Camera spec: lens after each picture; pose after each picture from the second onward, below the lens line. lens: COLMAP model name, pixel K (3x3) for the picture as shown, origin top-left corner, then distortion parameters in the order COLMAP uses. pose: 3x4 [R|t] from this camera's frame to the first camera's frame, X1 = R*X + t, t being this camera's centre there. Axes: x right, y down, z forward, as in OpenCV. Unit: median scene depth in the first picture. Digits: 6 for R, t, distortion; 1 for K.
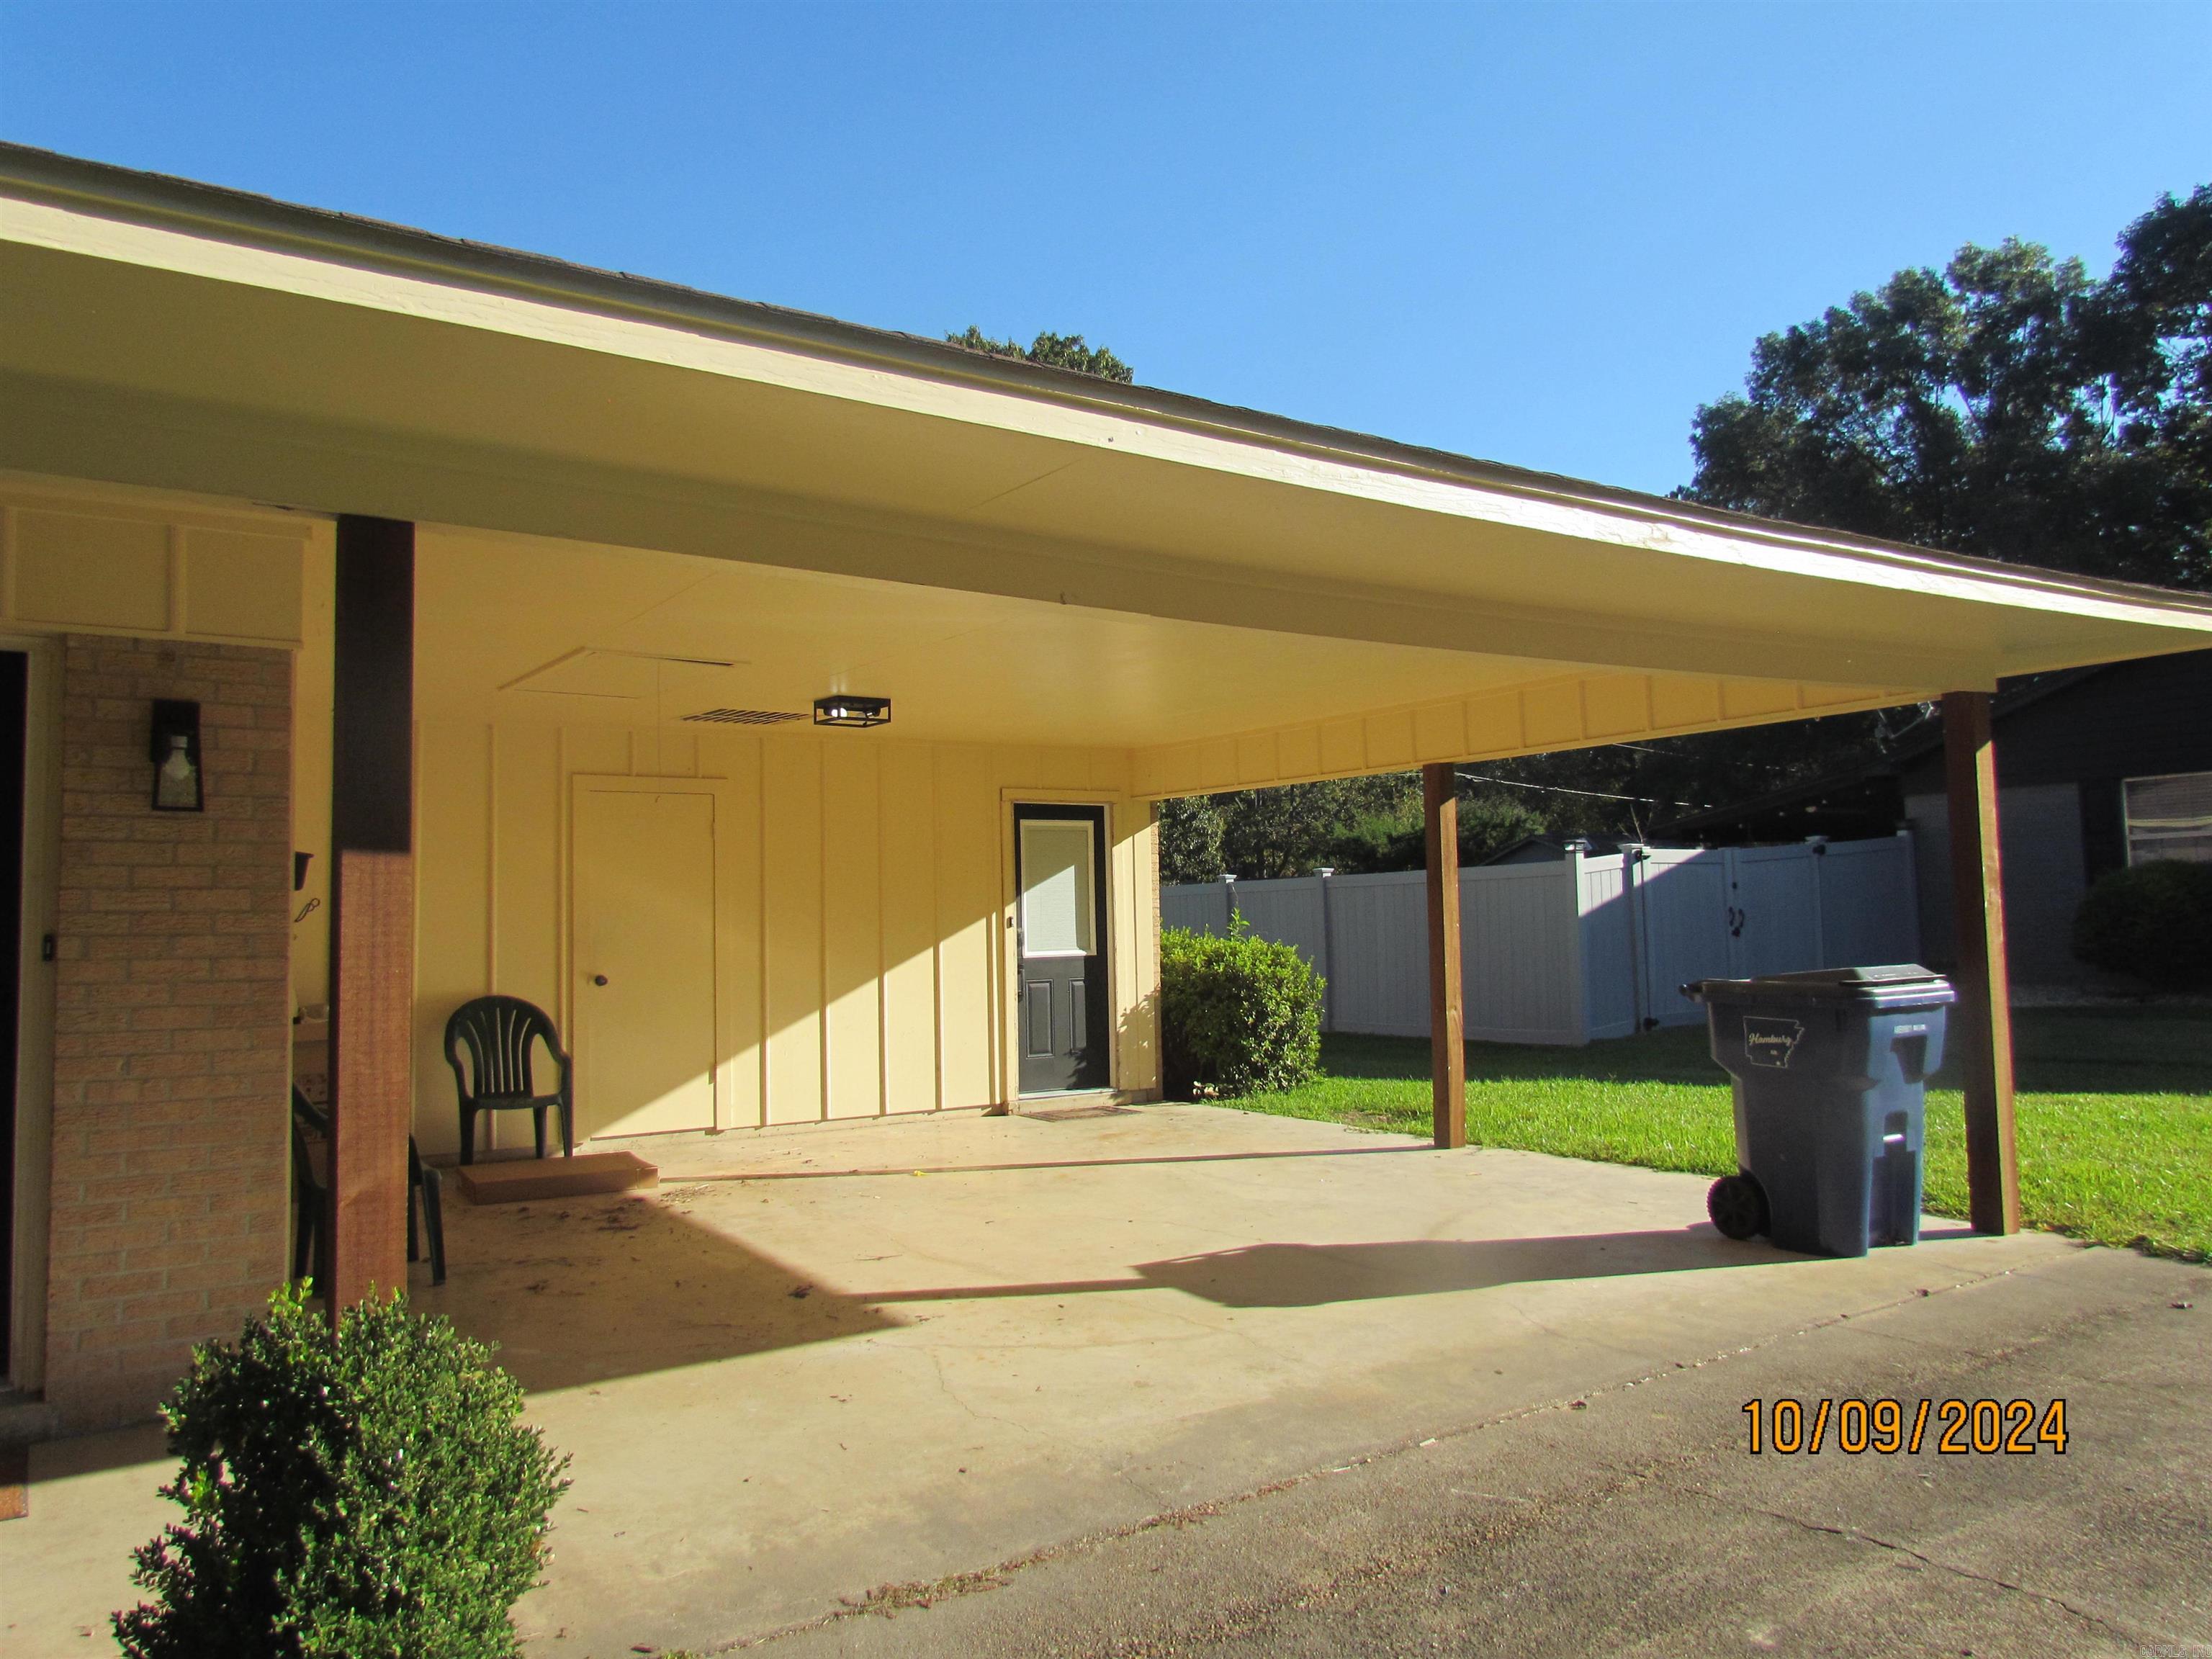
lens RADIAL K [[1574.7, 0, 1089.9], [0, 1574.7, 820.6], [0, 0, 1]] dist [-0.038471, 0.020471]
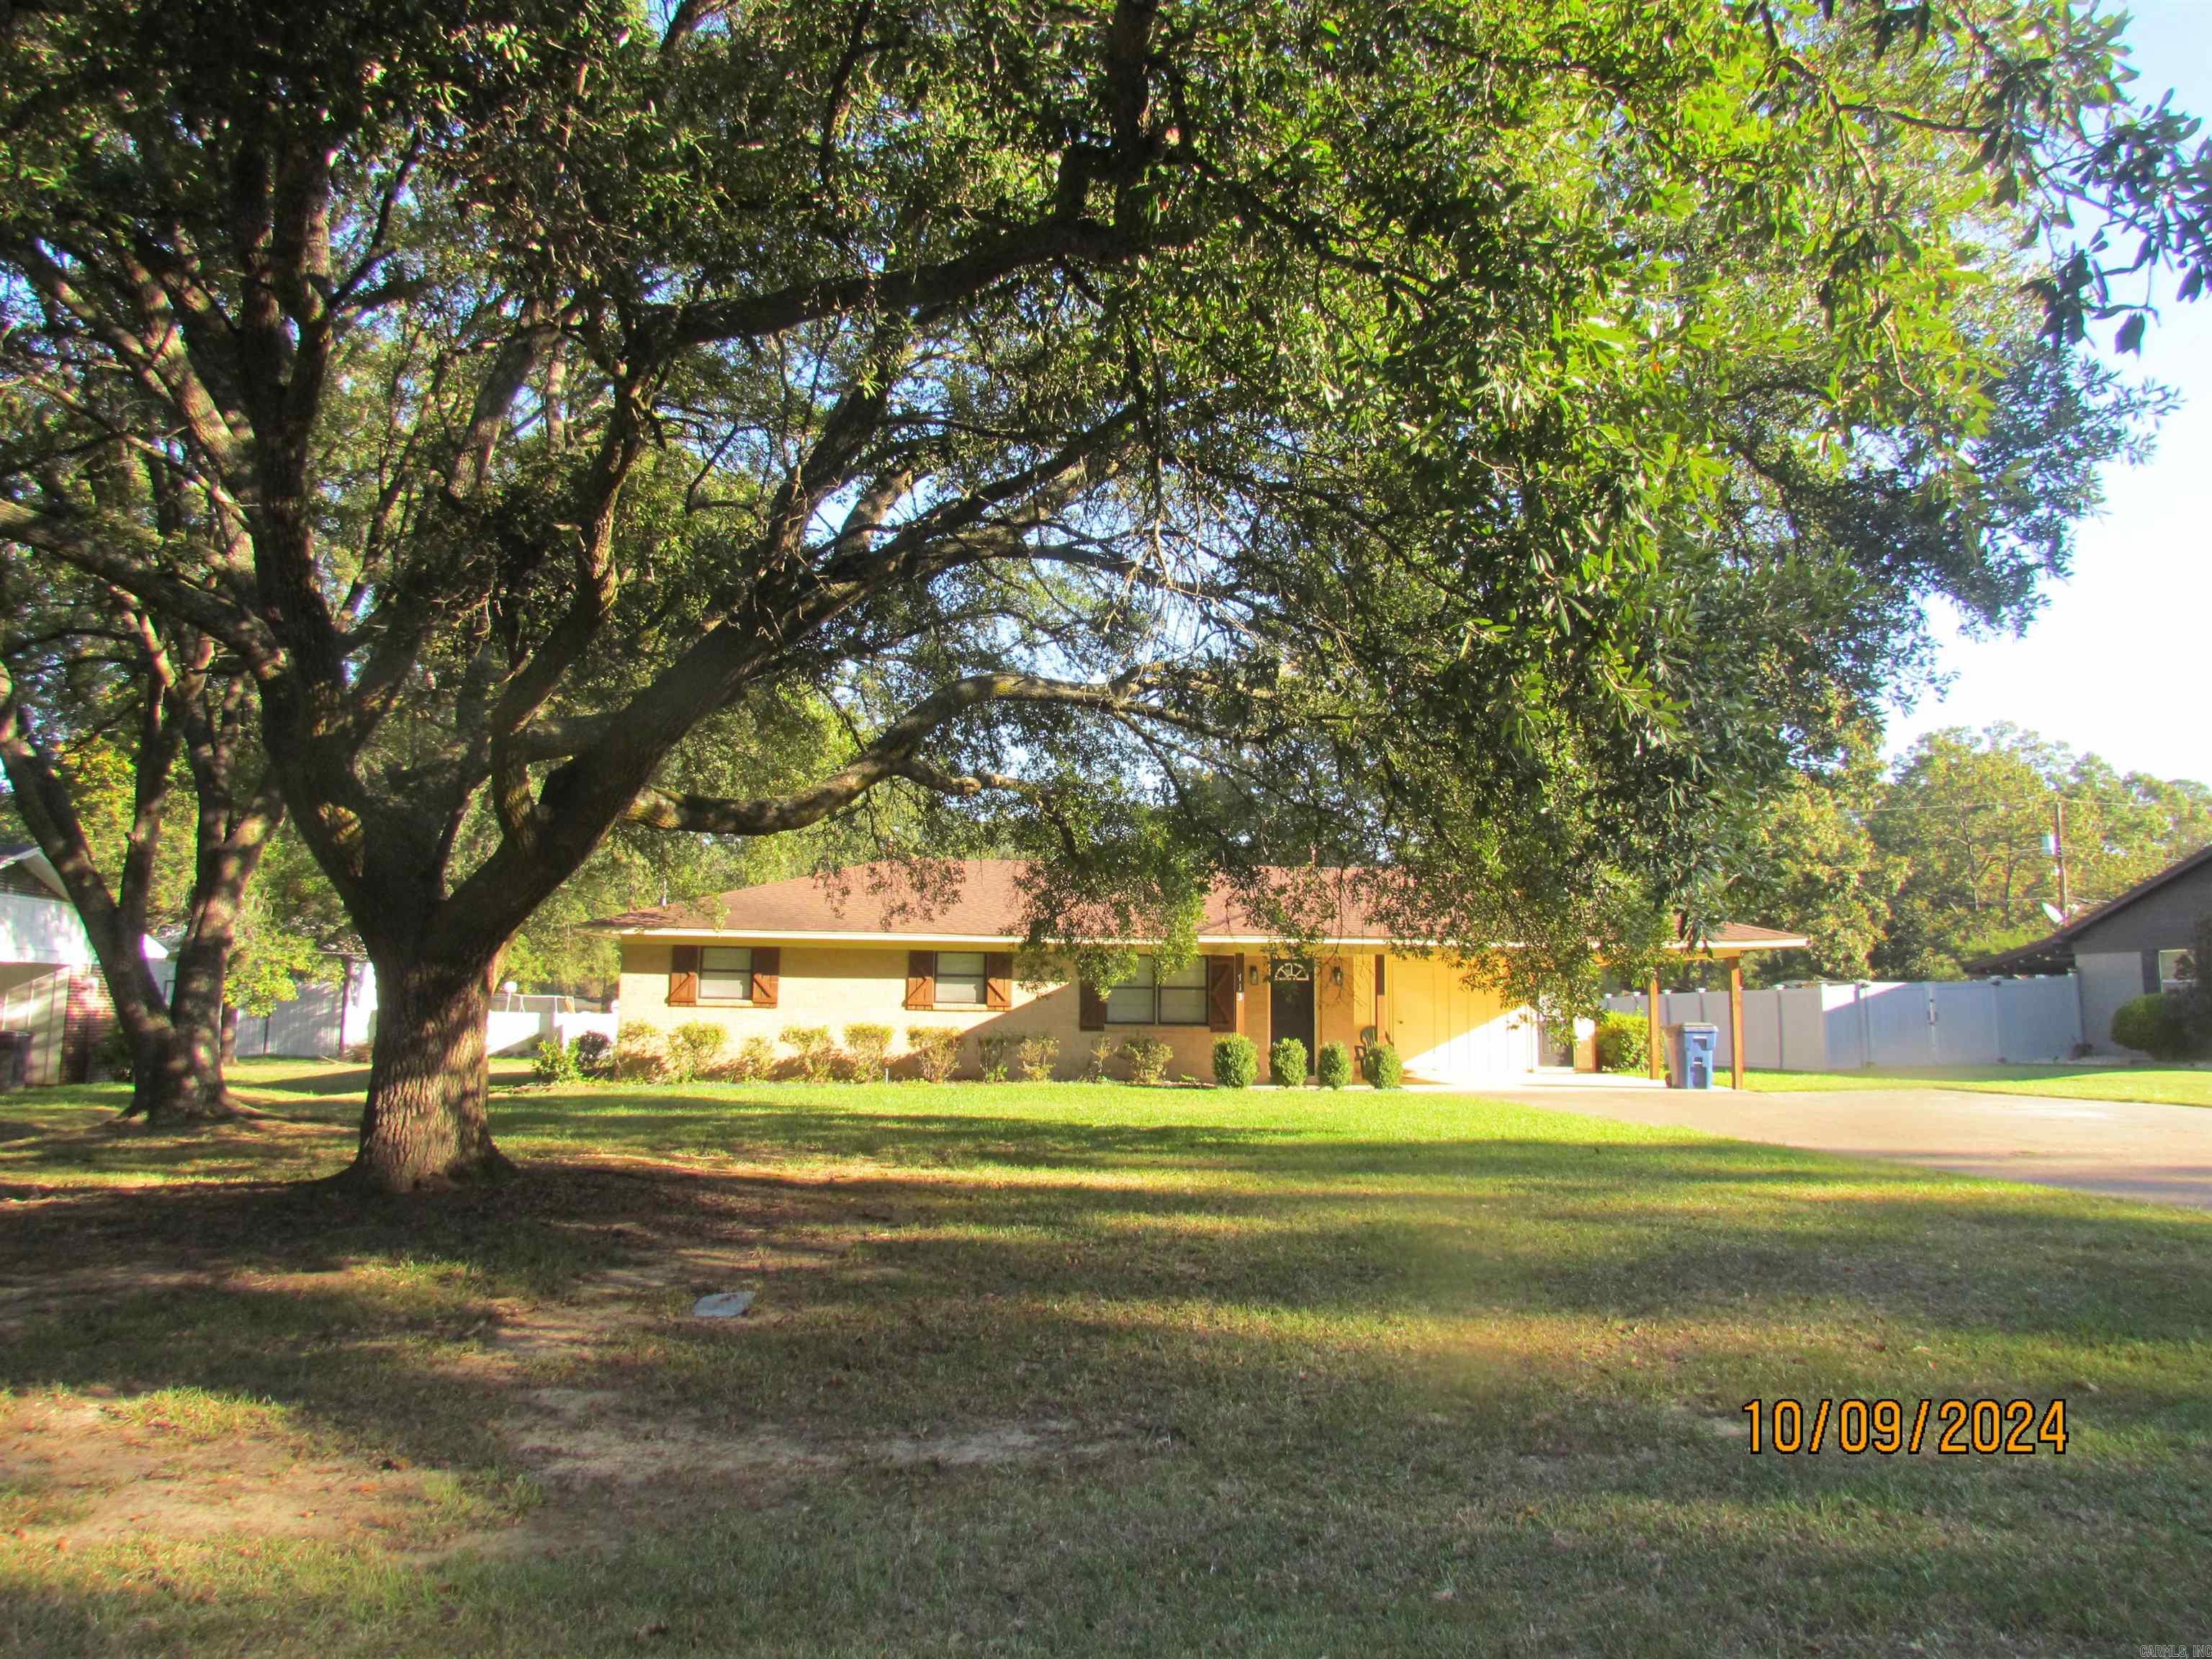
lens RADIAL K [[1574.7, 0, 1099.0], [0, 1574.7, 834.0], [0, 0, 1]] dist [-0.038471, 0.020471]
pose [[0.888327, -0.023803, -0.458595, 0.601961], [0.003825, 0.999005, -0.044442, -0.139074], [0.459196, 0.037725, 0.887534, -2.079391]]
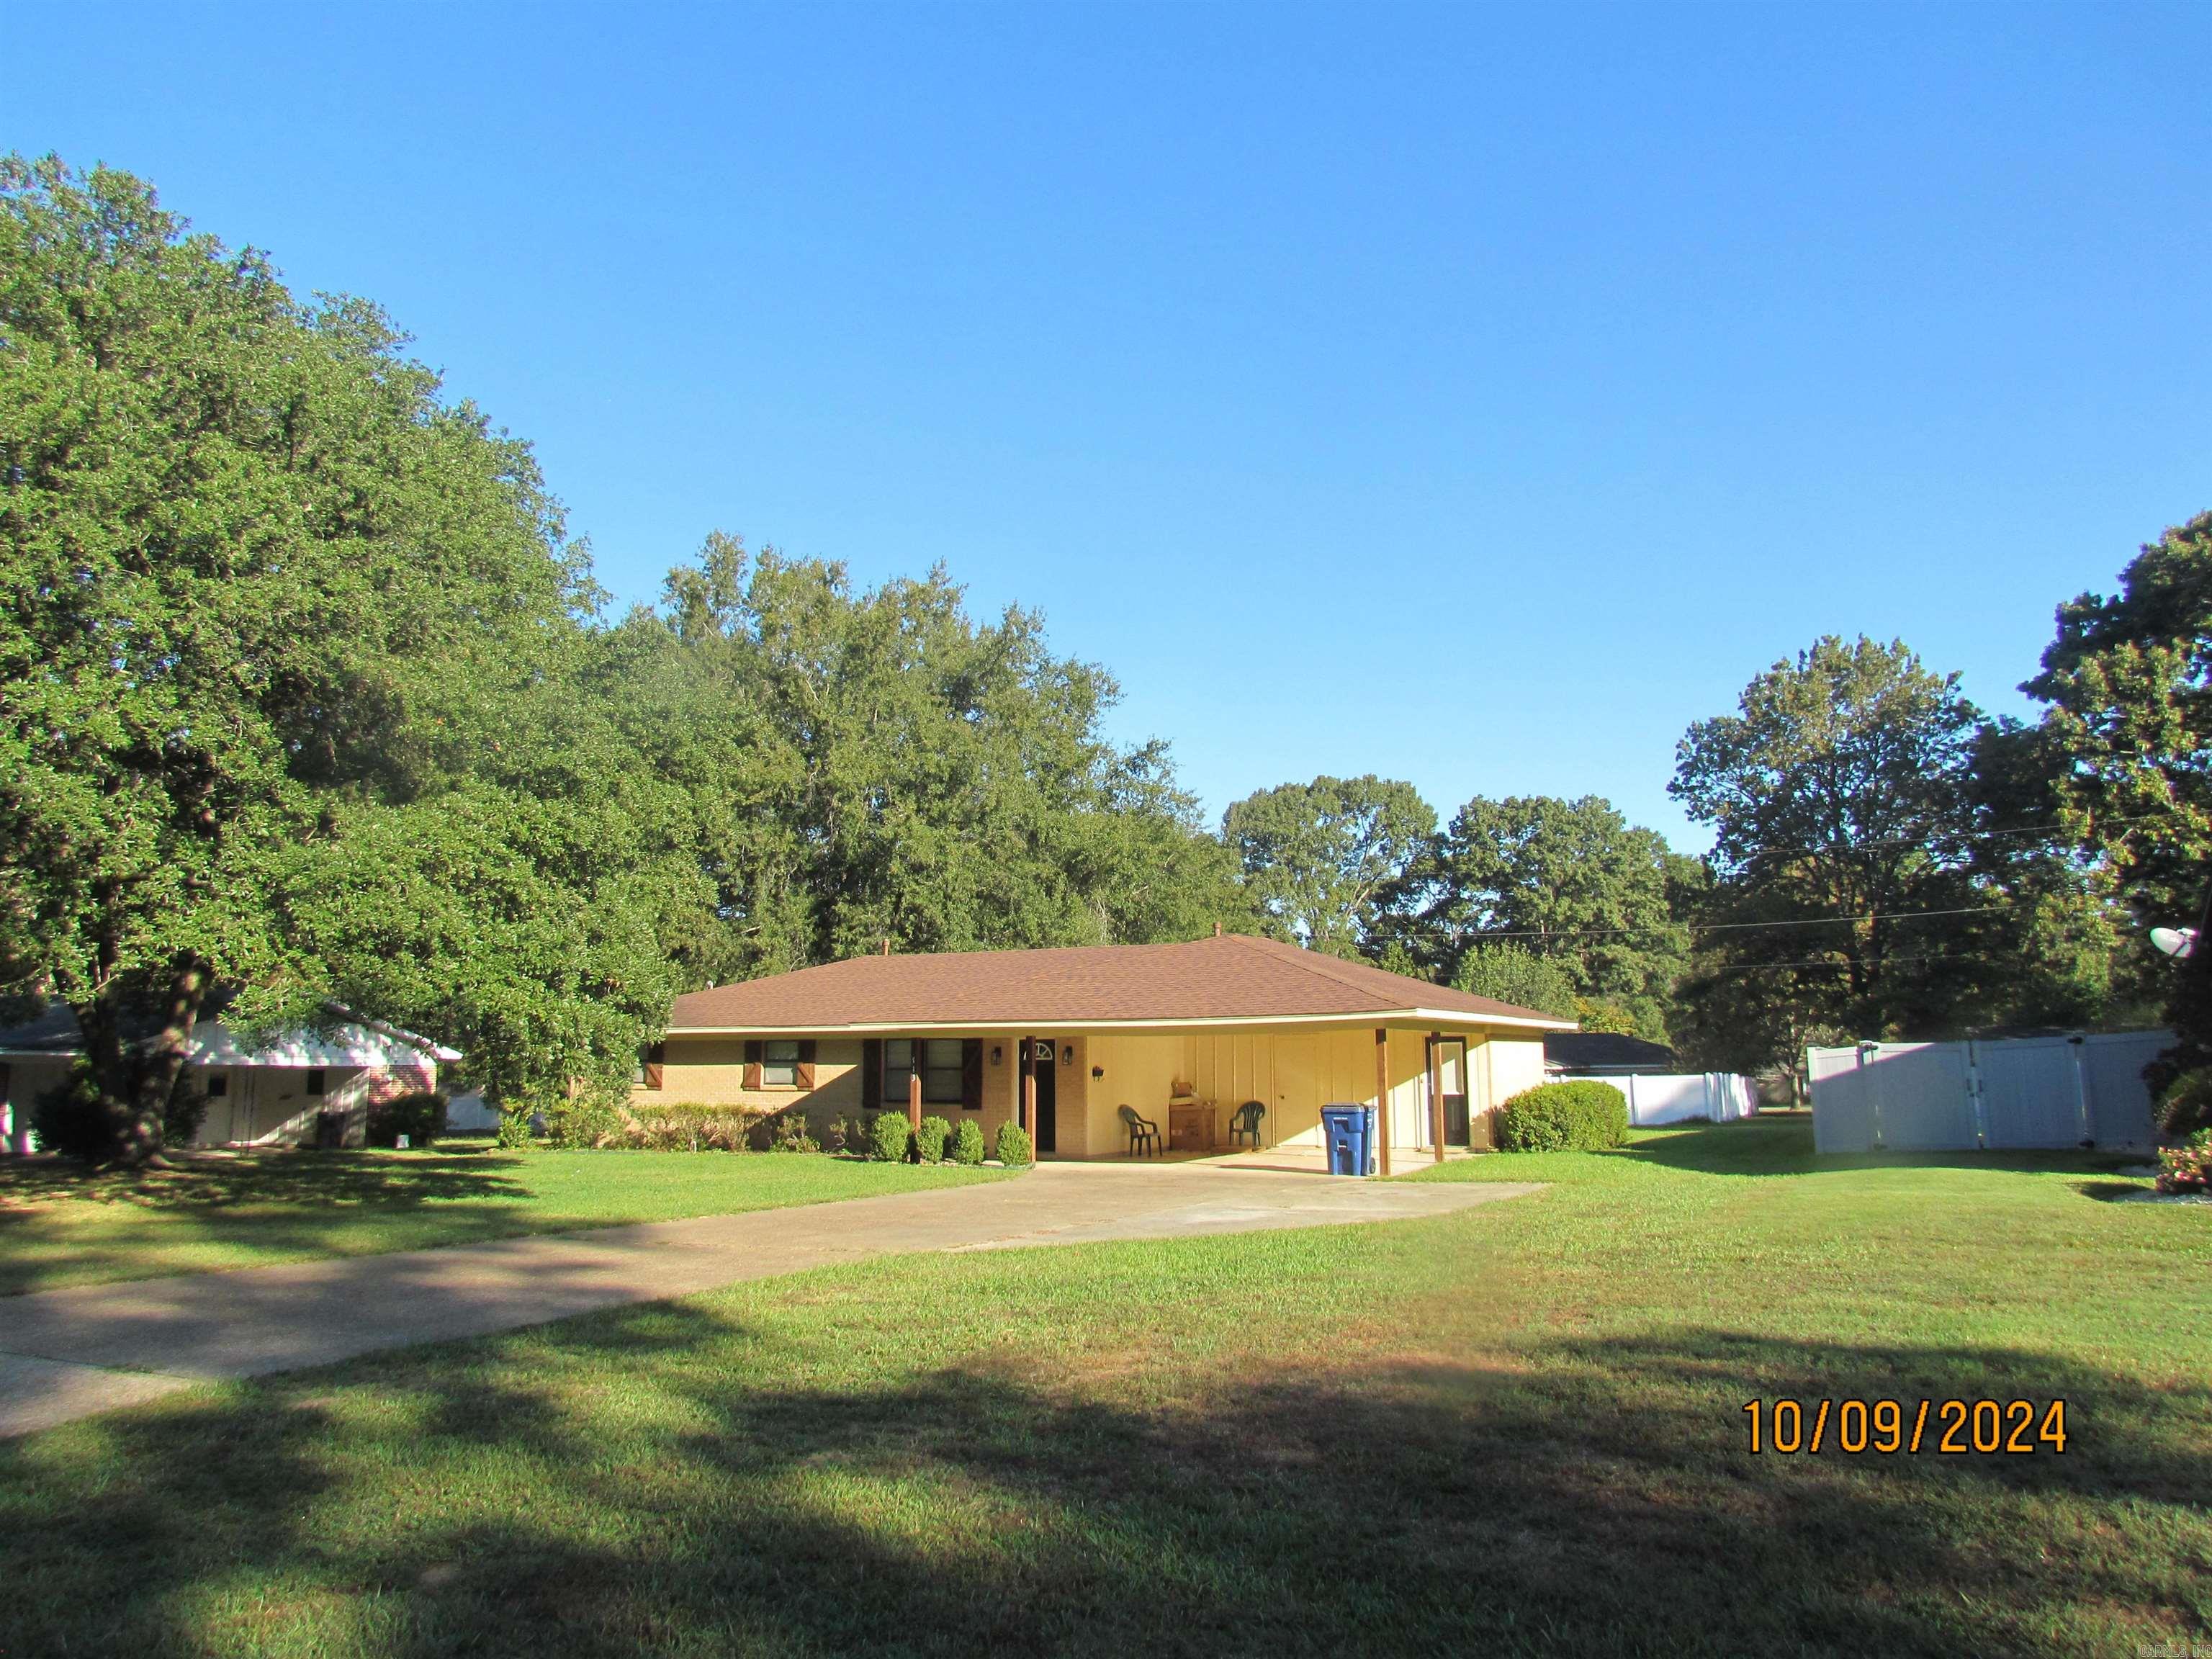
lens RADIAL K [[1574.7, 0, 1102.4], [0, 1574.7, 838.4], [0, 0, 1]] dist [-0.038471, 0.020471]
pose [[0.486133, -0.109844, -0.866954, 2.148707], [0.053819, 0.993949, -0.095756, -0.126356], [0.872226, -0.000108, 0.489103, -0.841937]]
